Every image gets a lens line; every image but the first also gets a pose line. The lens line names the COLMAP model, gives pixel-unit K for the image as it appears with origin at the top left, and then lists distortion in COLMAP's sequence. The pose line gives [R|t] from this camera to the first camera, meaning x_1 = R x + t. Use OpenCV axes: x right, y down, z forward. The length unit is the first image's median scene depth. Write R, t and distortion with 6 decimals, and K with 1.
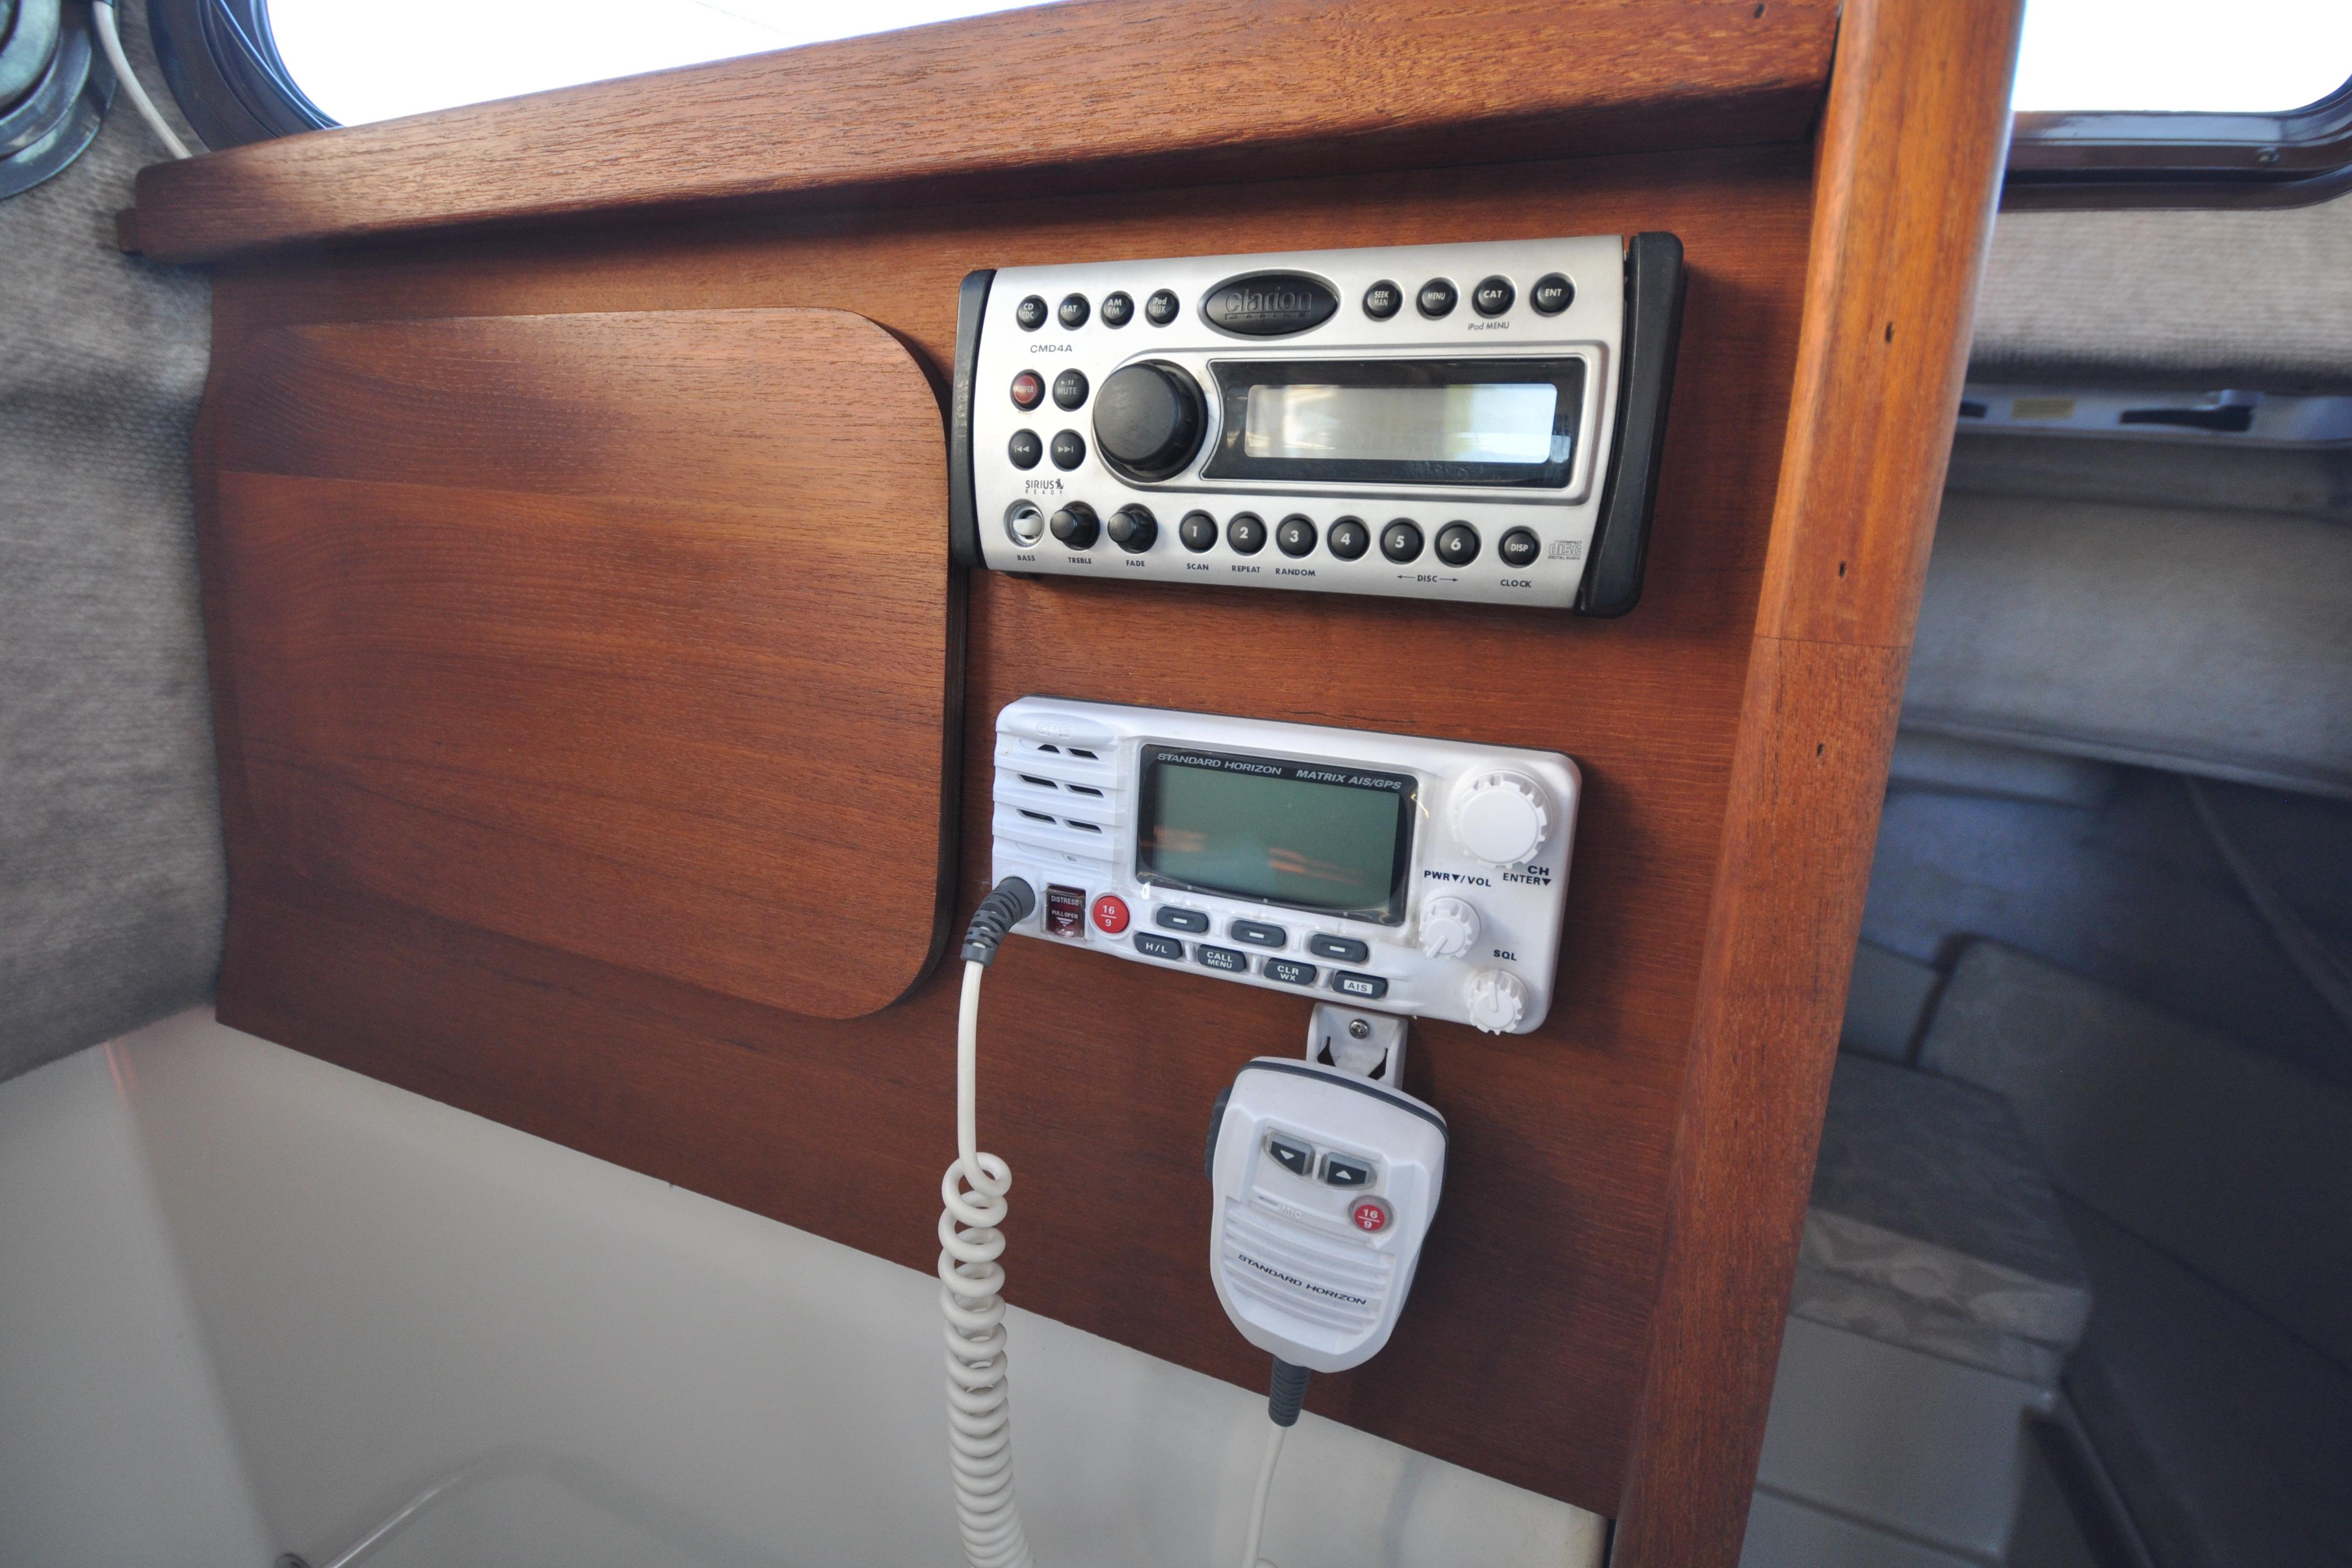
lens RADIAL K [[1033.8, 0, 1170.1], [0, 1033.8, 778.1], [0, 0, 1]] dist [0.010200, -0.013281]
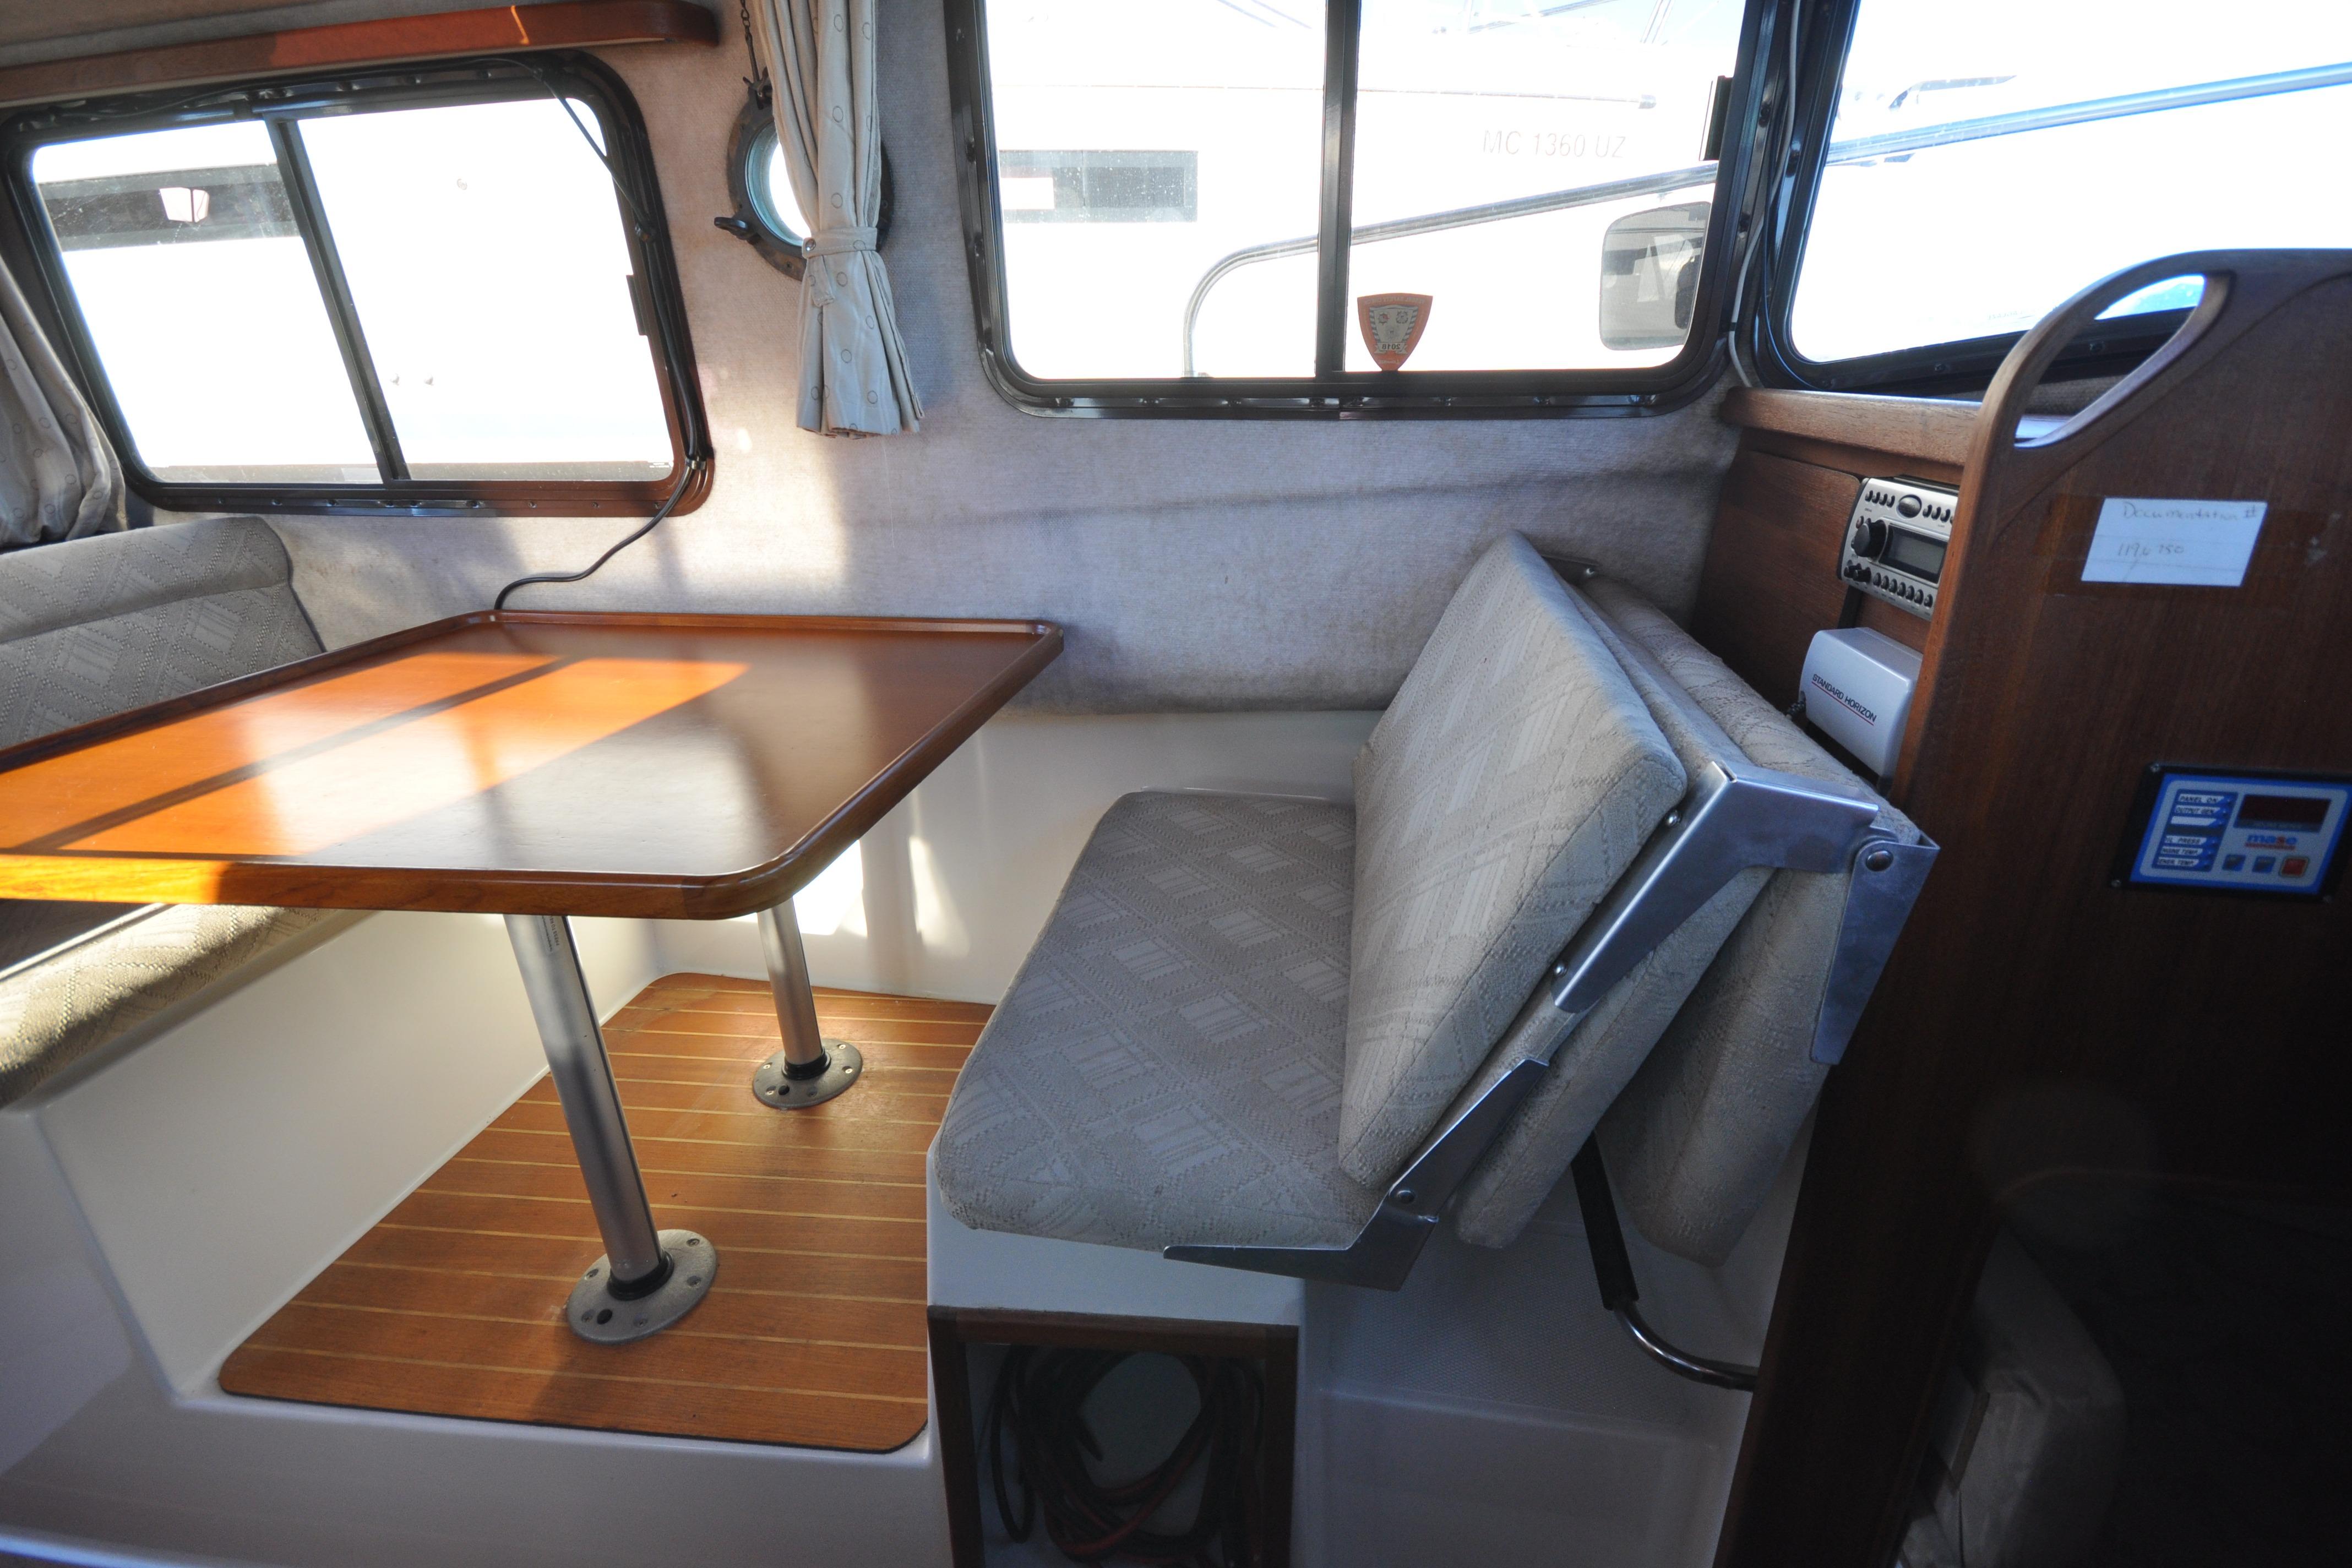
lens RADIAL K [[1033.8, 0, 1175.2], [0, 1033.8, 782.8], [0, 0, 1]] dist [0.010200, -0.013281]
pose [[0.200160, 0.311991, -0.928761, 2.421079], [-0.197980, 0.941269, 0.273526, -0.103878], [0.959552, 0.129127, 0.250172, -1.485933]]
